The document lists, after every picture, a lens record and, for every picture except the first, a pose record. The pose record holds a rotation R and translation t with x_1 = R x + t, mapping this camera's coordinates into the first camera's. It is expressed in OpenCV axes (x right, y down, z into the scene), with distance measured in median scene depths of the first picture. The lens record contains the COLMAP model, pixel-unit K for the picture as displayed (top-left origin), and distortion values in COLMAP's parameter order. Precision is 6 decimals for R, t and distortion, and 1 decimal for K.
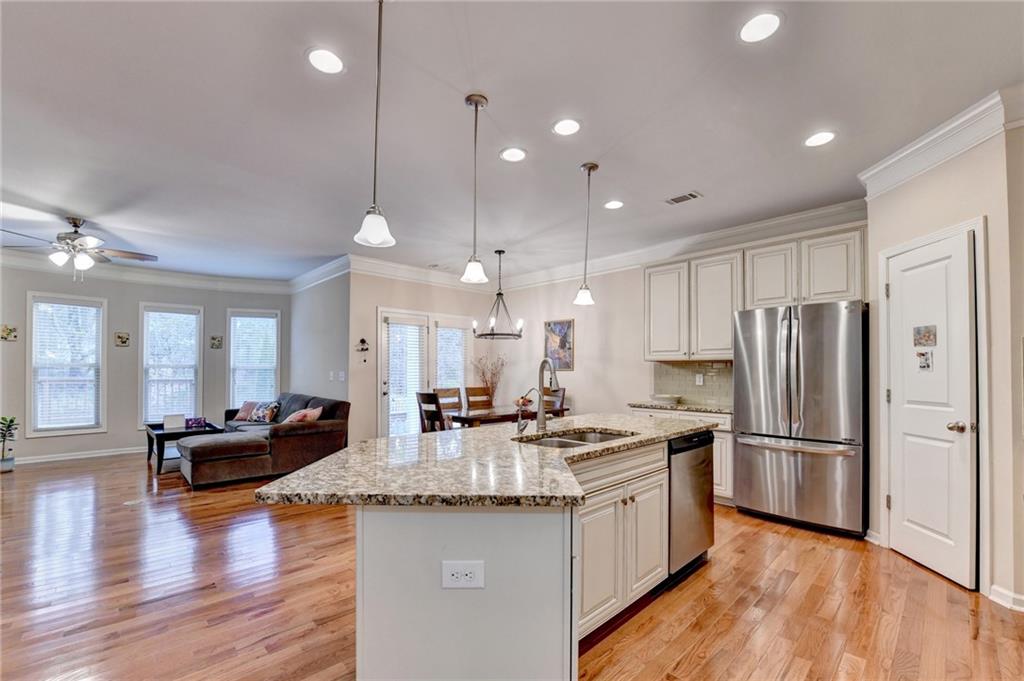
lens RADIAL K [[432.1, 0, 499.2], [0, 432.1, 367.3], [0, 0, 1]] dist [-0.019781, -0.000353]
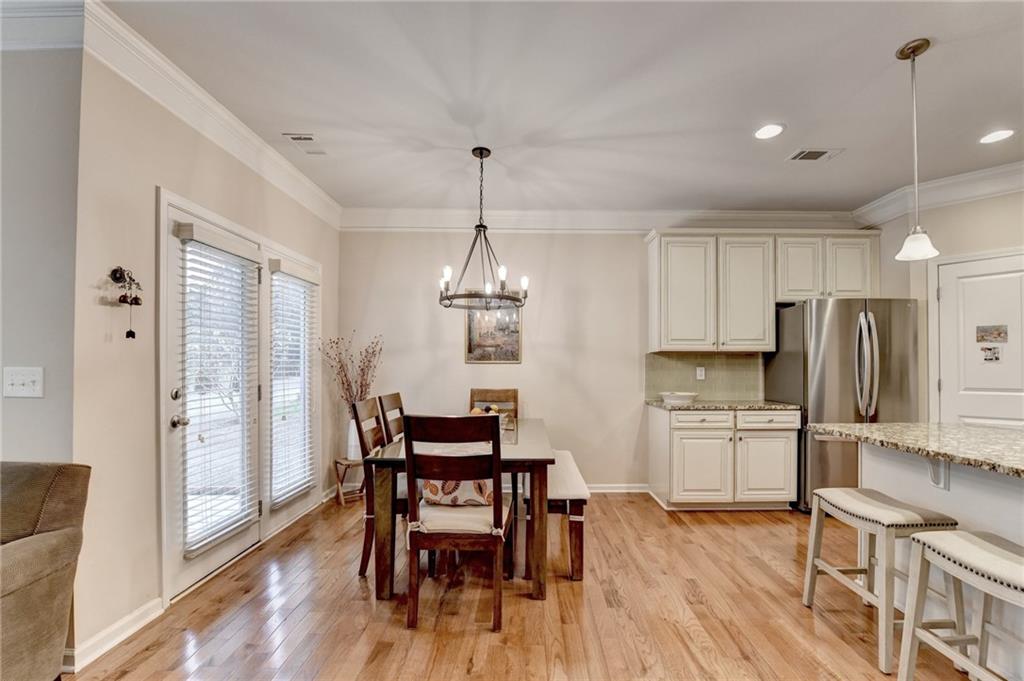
lens RADIAL K [[434.2, 0, 535.3], [0, 434.2, 363.3], [0, 0, 1]] dist [-0.024024, 0.000316]
pose [[0.671015, 0.001224, 0.741443, -0.350041], [-0.004469, 0.999987, 0.002393, 0.005894], [-0.741431, -0.004919, 0.671012, 0.544469]]
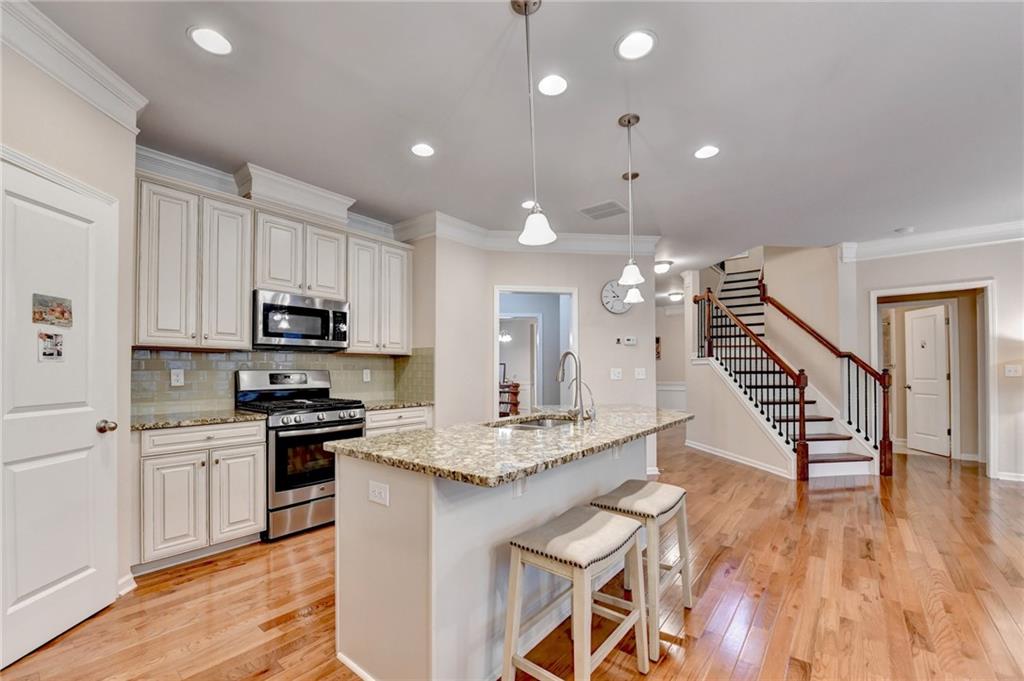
lens RADIAL K [[426.9, 0, 506.5], [0, 426.9, 366.7], [0, 0, 1]] dist [-0.021526, -0.000118]
pose [[-0.989312, -0.001029, -0.145810, 0.172558], [0.002046, 0.999779, -0.020935, 0.016380], [0.145799, -0.021010, -0.989091, 0.840745]]
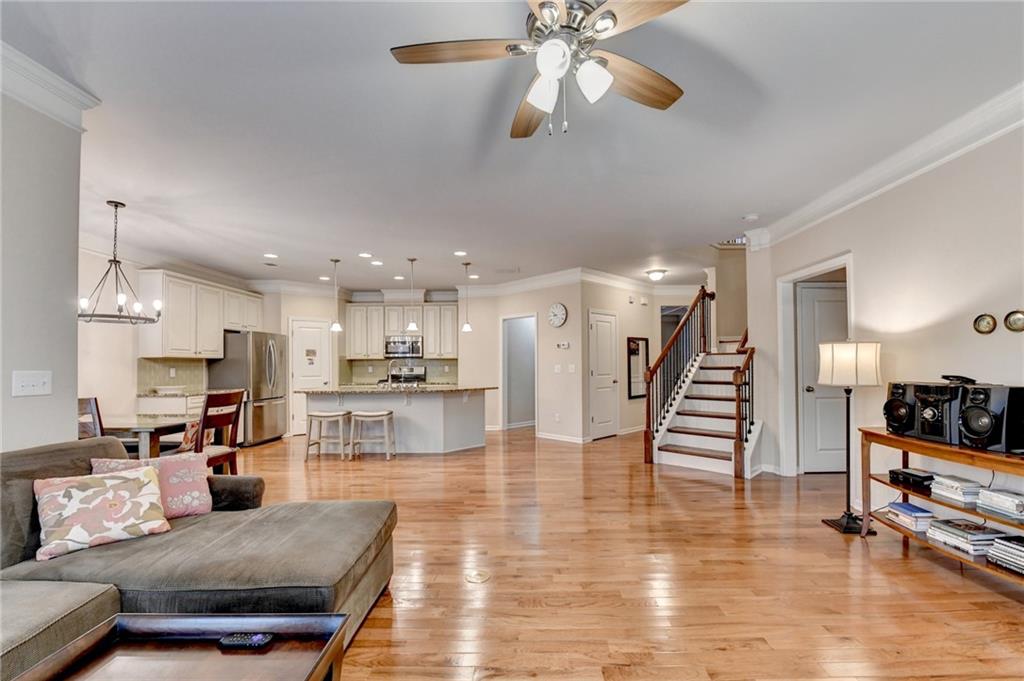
lens RADIAL K [[424.0, 0, 517.7], [0, 424.0, 358.0], [0, 0, 1]] dist [-0.000546, -0.000028]
pose [[-0.723801, 0.011008, 0.689921, -0.939487], [-0.003292, 0.999806, -0.019406, 0.005507], [-0.690001, -0.016317, -0.723625, 0.996019]]
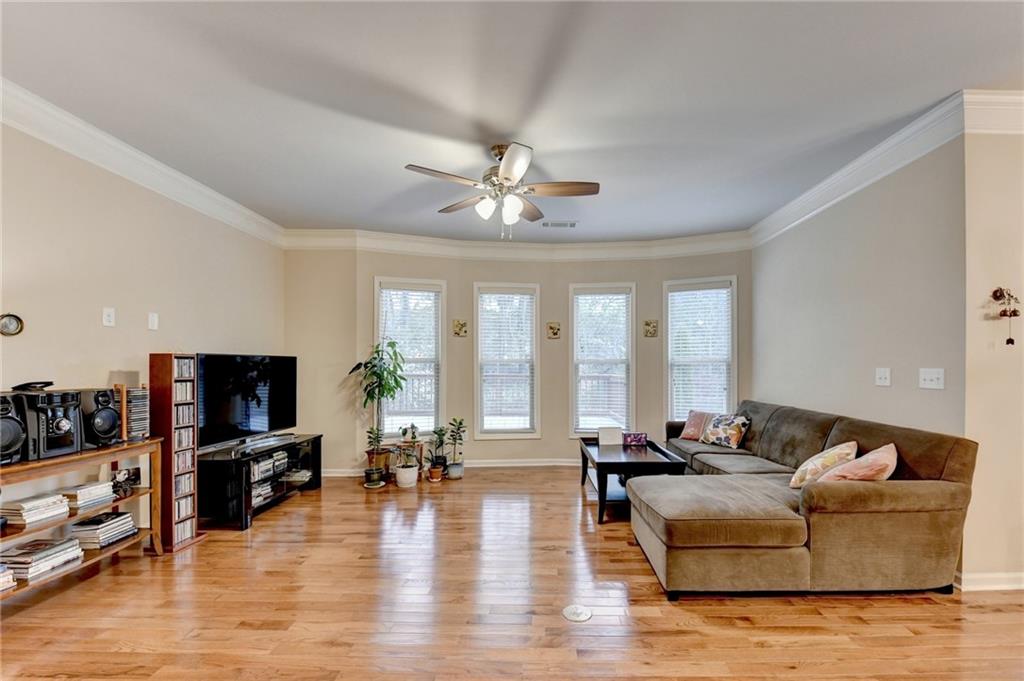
lens RADIAL K [[427.0, 0, 538.1], [0, 427.0, 366.5], [0, 0, 1]] dist [-0.012552, -0.000337]
pose [[0.729188, -0.004390, -0.684300, -0.370507], [0.009279, 0.999951, 0.003473, 0.003493], [0.684251, -0.008882, 0.729193, 0.404732]]
